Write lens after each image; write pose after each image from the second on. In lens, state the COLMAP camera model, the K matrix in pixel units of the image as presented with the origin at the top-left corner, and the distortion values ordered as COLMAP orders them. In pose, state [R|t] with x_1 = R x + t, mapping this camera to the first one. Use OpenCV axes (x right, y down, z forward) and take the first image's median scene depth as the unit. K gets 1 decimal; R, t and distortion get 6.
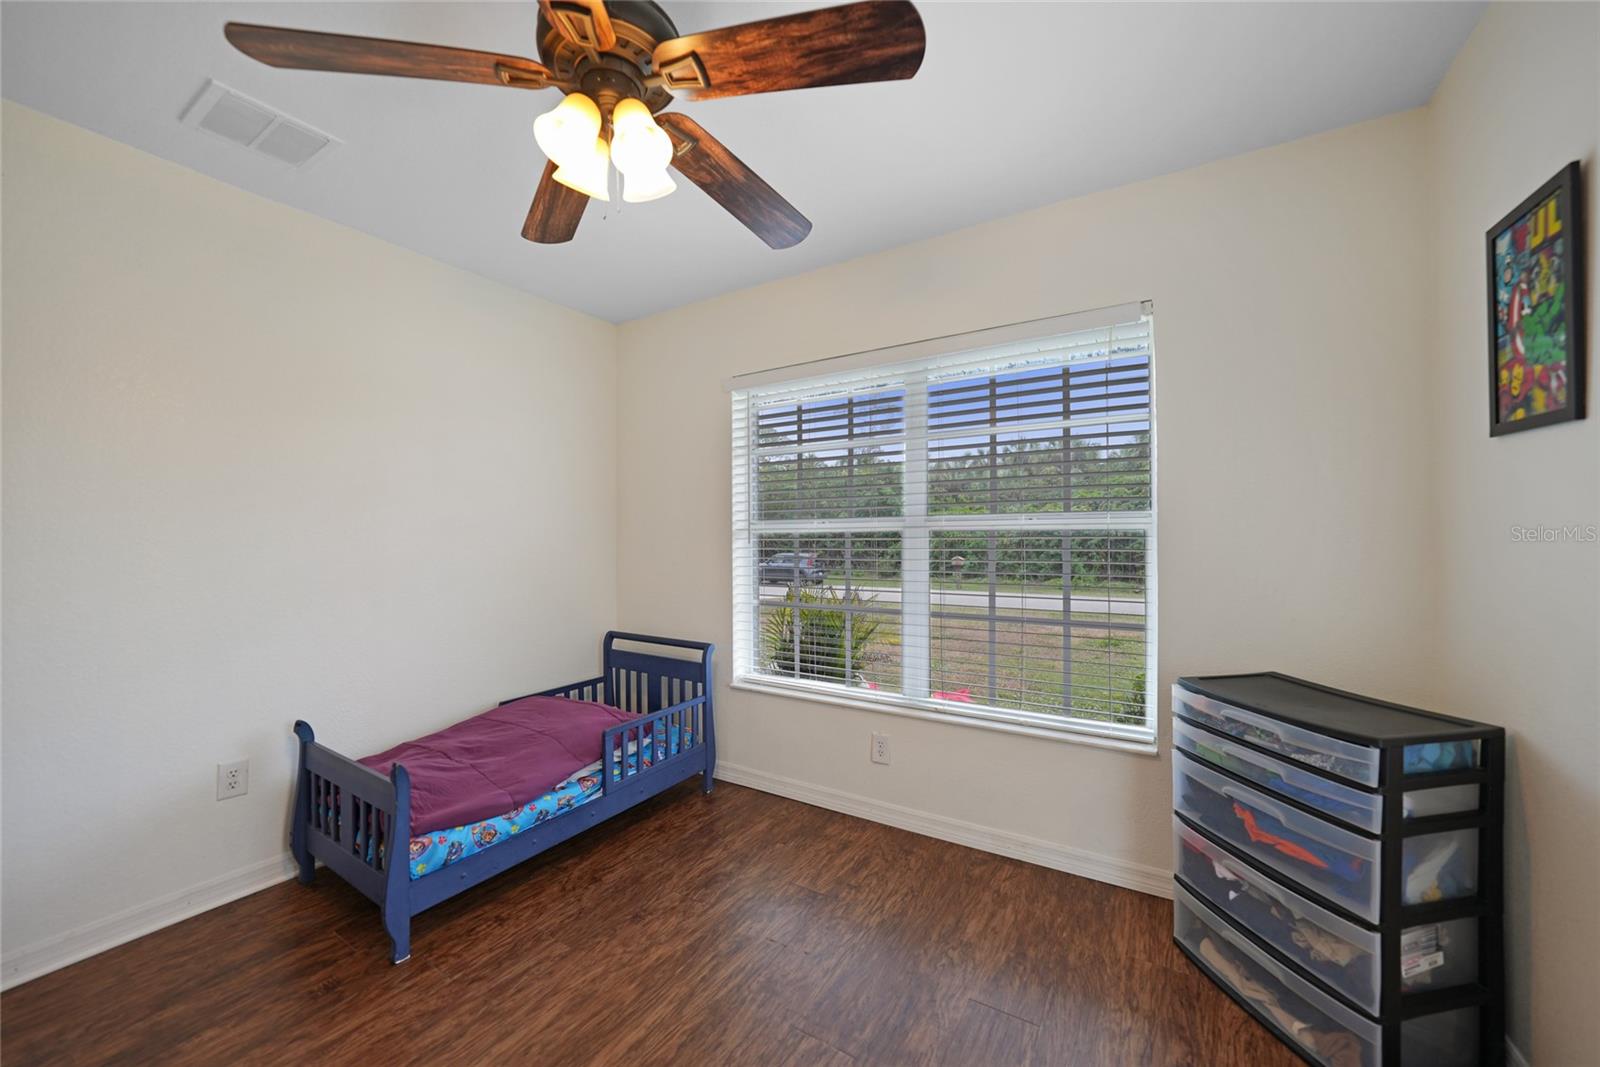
lens RADIAL K [[595.2, 0, 777.6], [0, 595.2, 529.4], [0, 0, 1]] dist [-0.027380, 0.005392]
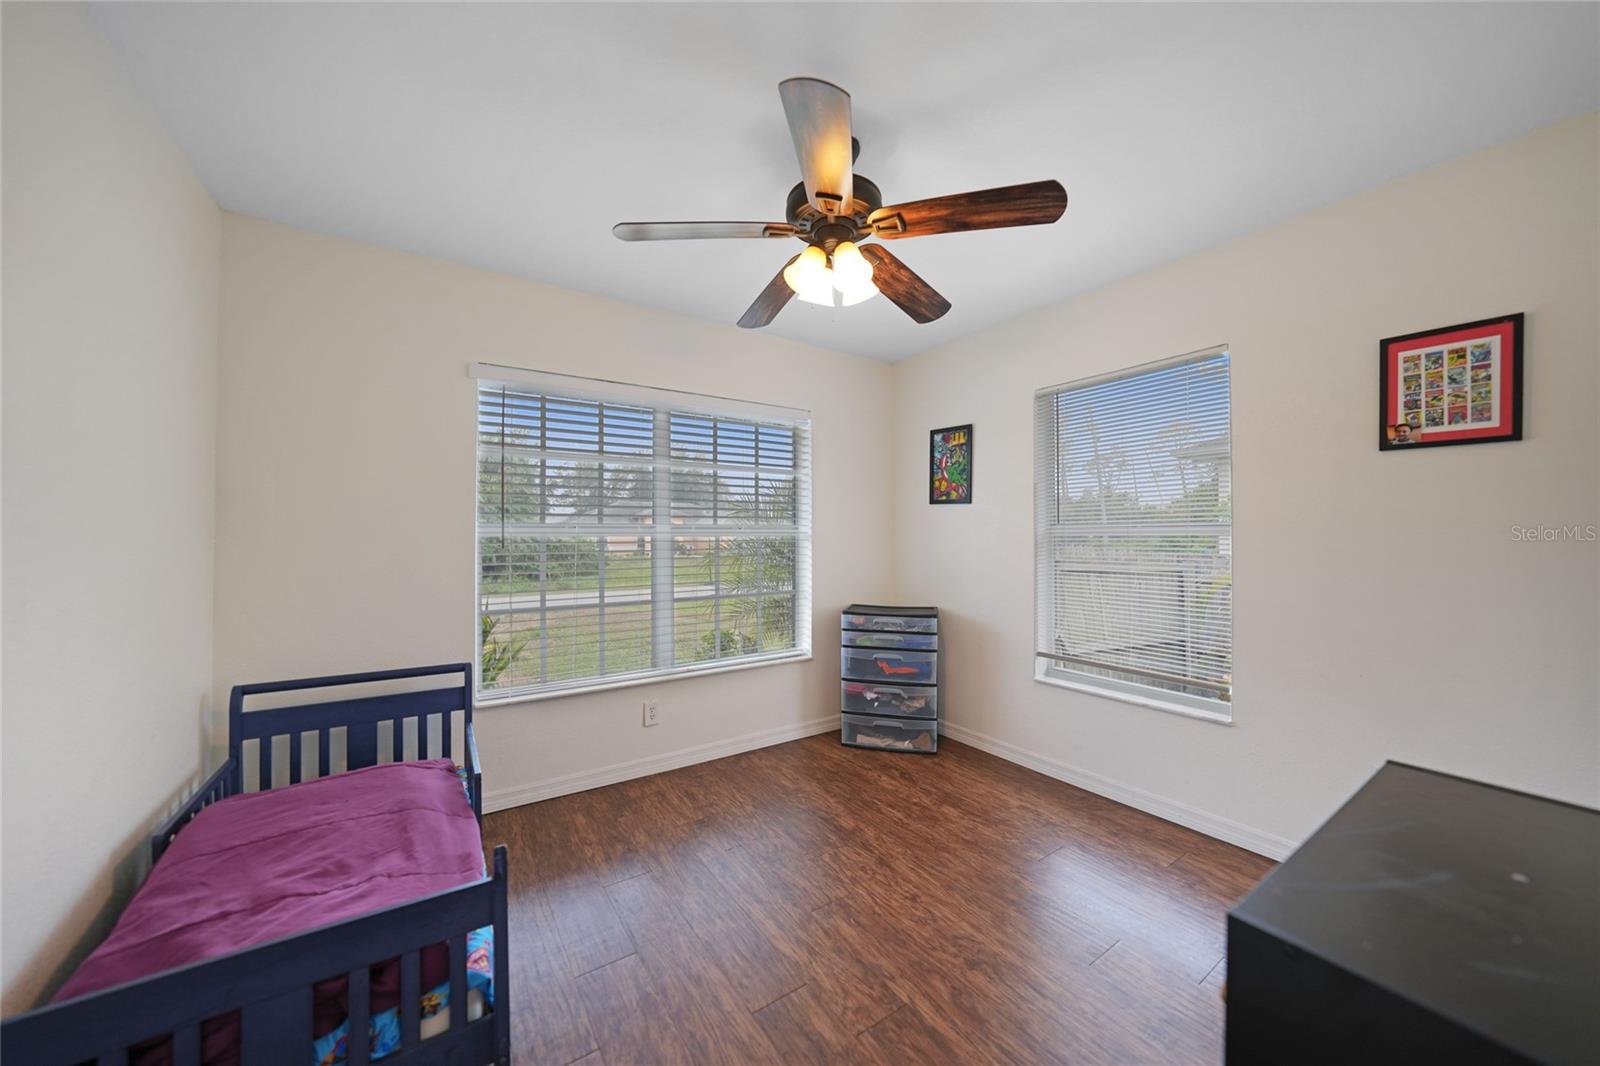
lens RADIAL K [[595.2, 0, 777.6], [0, 595.2, 528.9], [0, 0, 1]] dist [-0.027380, 0.005392]
pose [[0.398818, 0.020522, 0.916800, -1.476822], [-0.006661, 0.999788, -0.019482, 0.017552], [-0.917006, 0.001663, 0.398870, 0.467409]]
